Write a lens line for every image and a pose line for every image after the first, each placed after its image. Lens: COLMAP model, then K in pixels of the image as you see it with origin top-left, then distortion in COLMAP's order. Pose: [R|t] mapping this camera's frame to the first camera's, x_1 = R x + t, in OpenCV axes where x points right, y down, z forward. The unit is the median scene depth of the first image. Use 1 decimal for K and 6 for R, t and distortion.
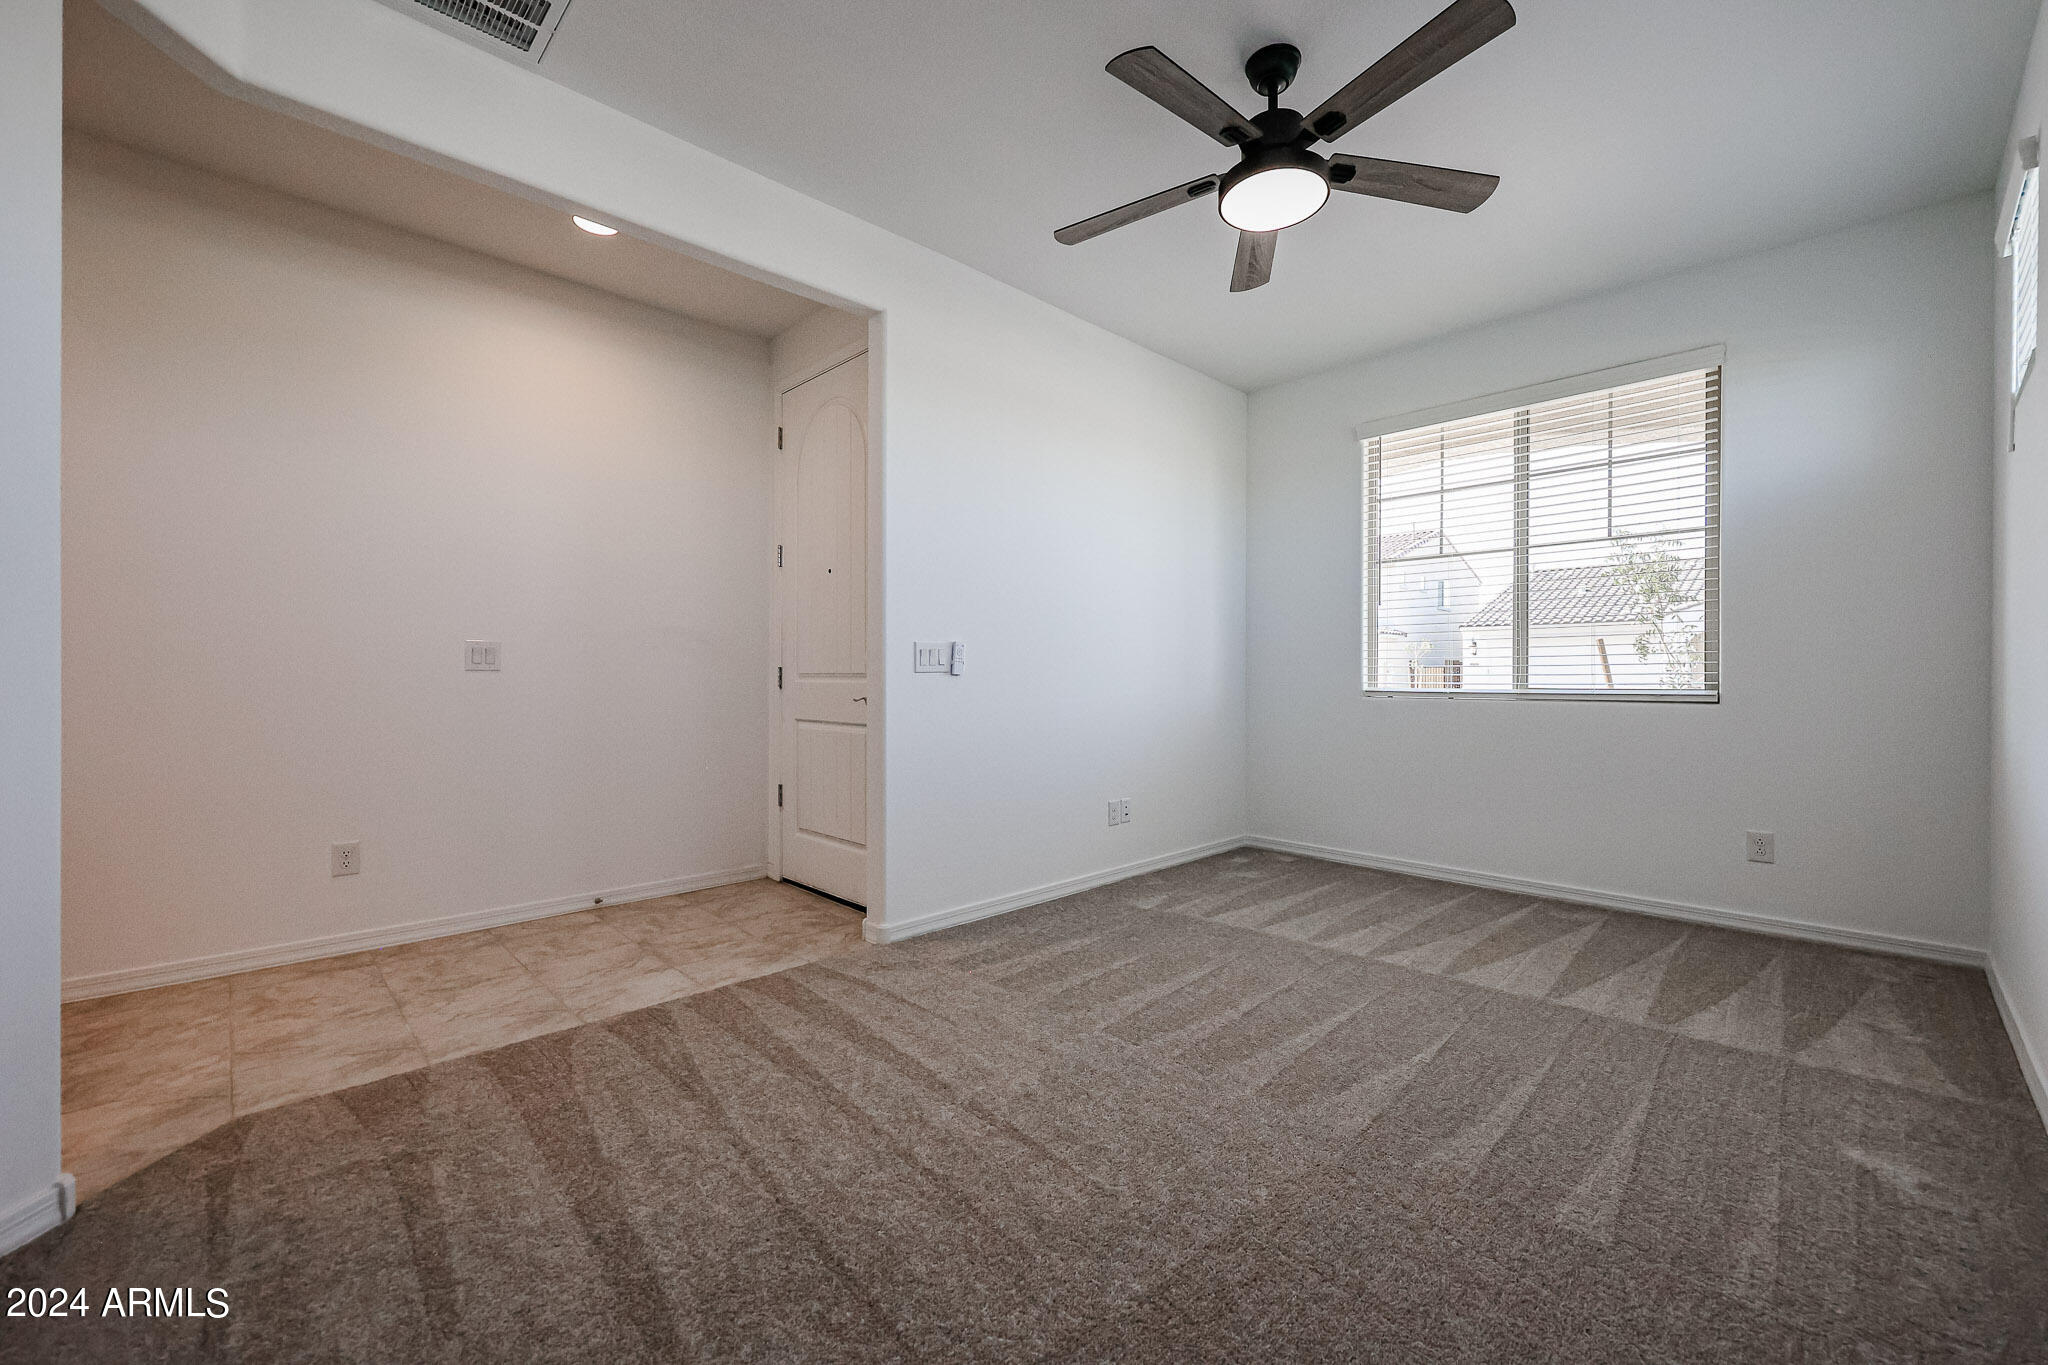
lens RADIAL K [[830.9, 0, 1032.3], [0, 830.9, 696.0], [0, 0, 1]] dist [-0.002515, -0.000180]
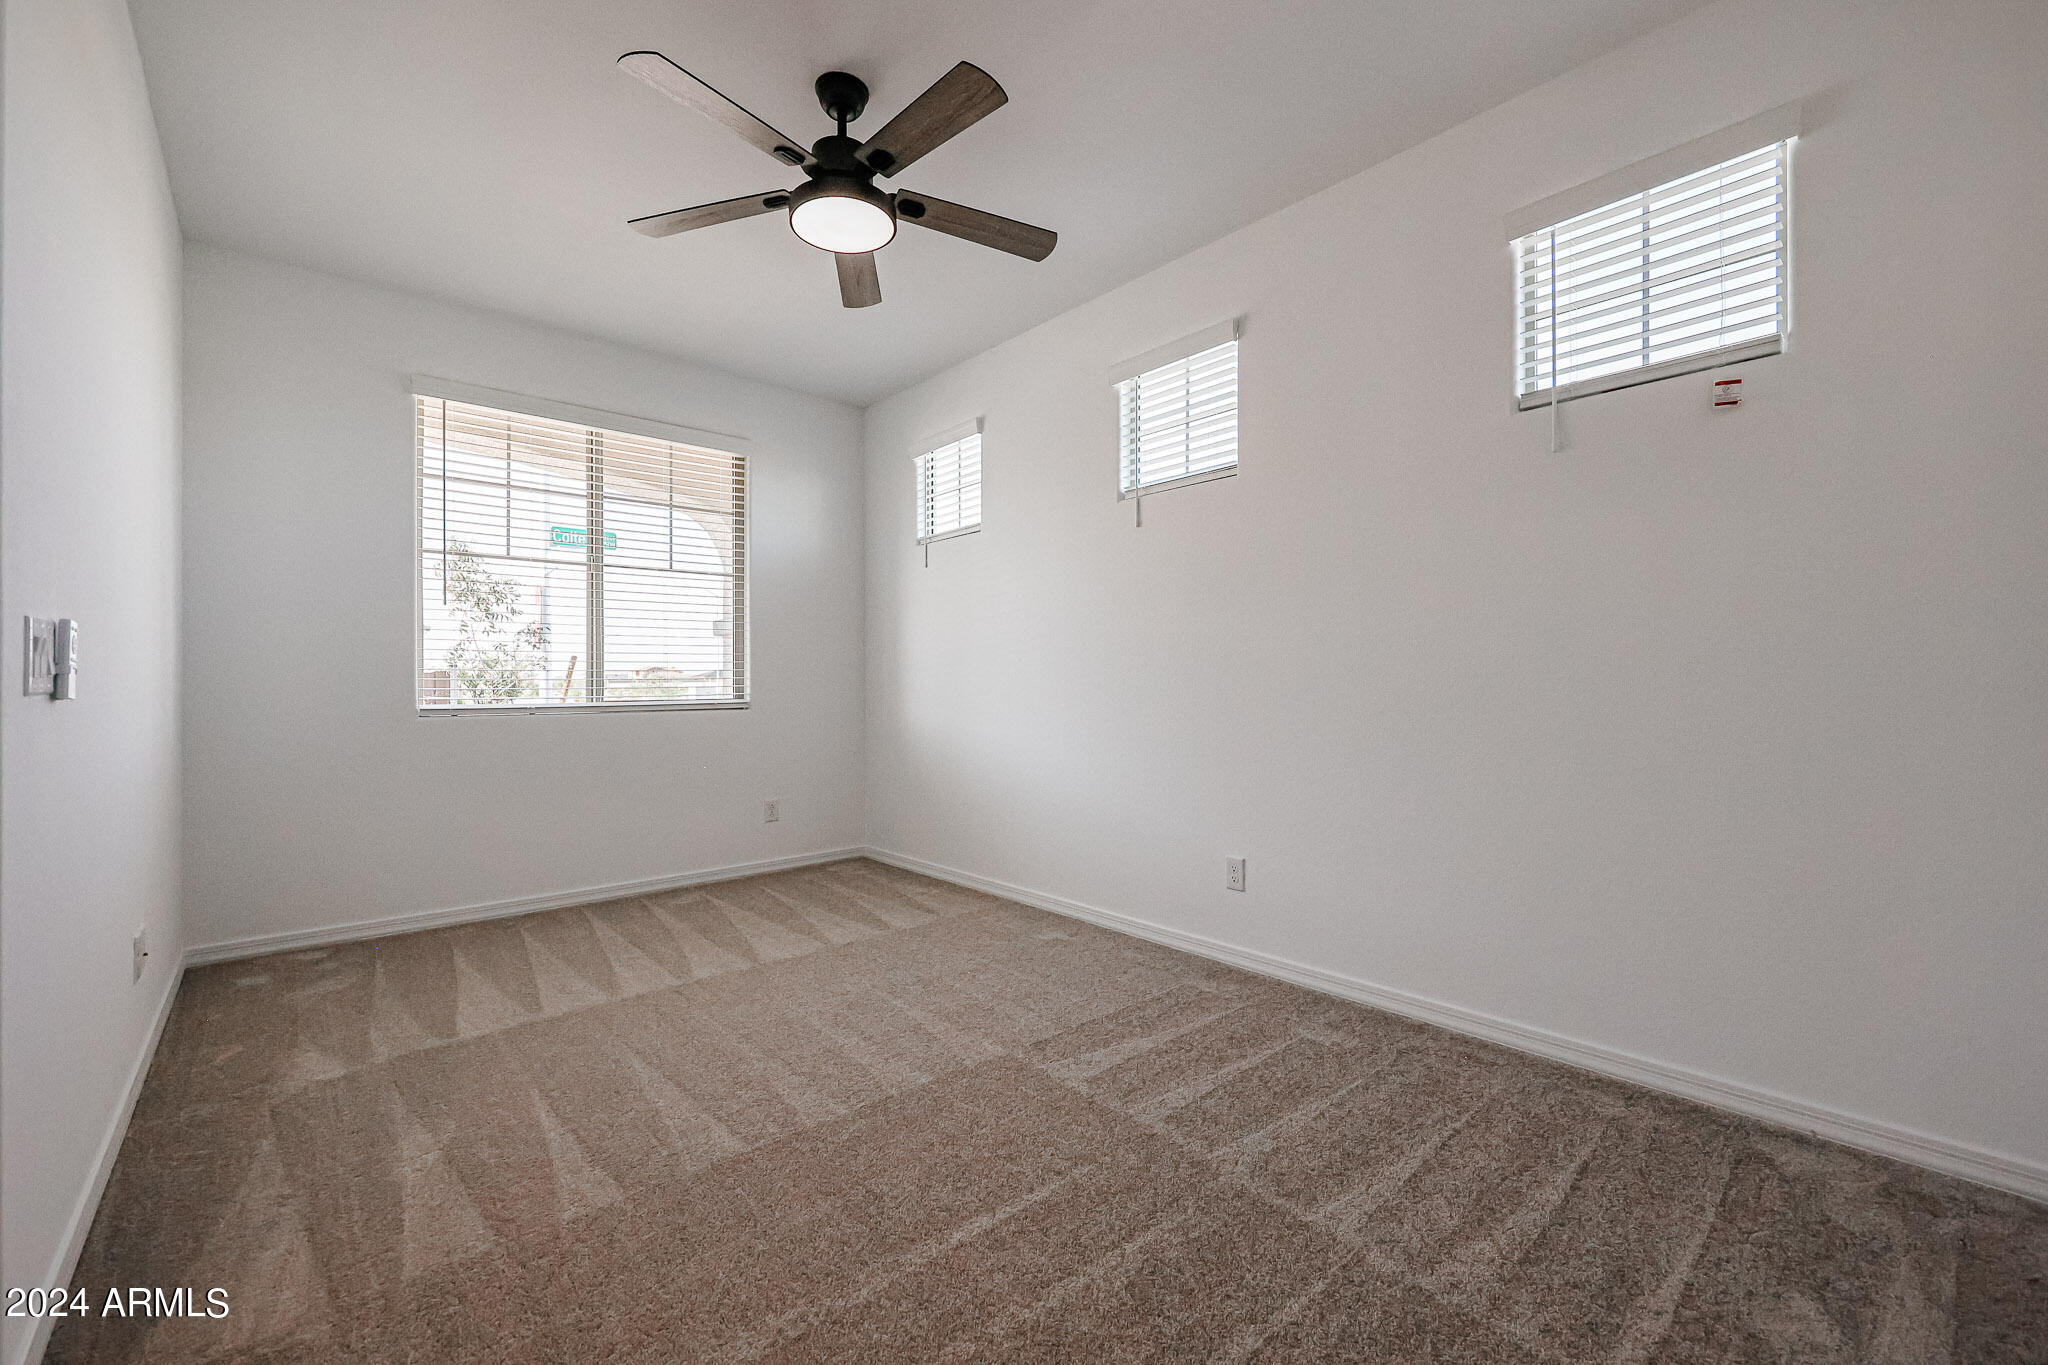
lens RADIAL K [[826.0, 0, 1029.1], [0, 826.0, 681.4], [0, 0, 1]] dist [-0.002495, -0.000213]
pose [[0.036788, 0.003948, 0.999315, -0.484112], [0.031998, 0.999475, -0.005127, -0.013182], [-0.998811, 0.032165, 0.036643, 0.504888]]
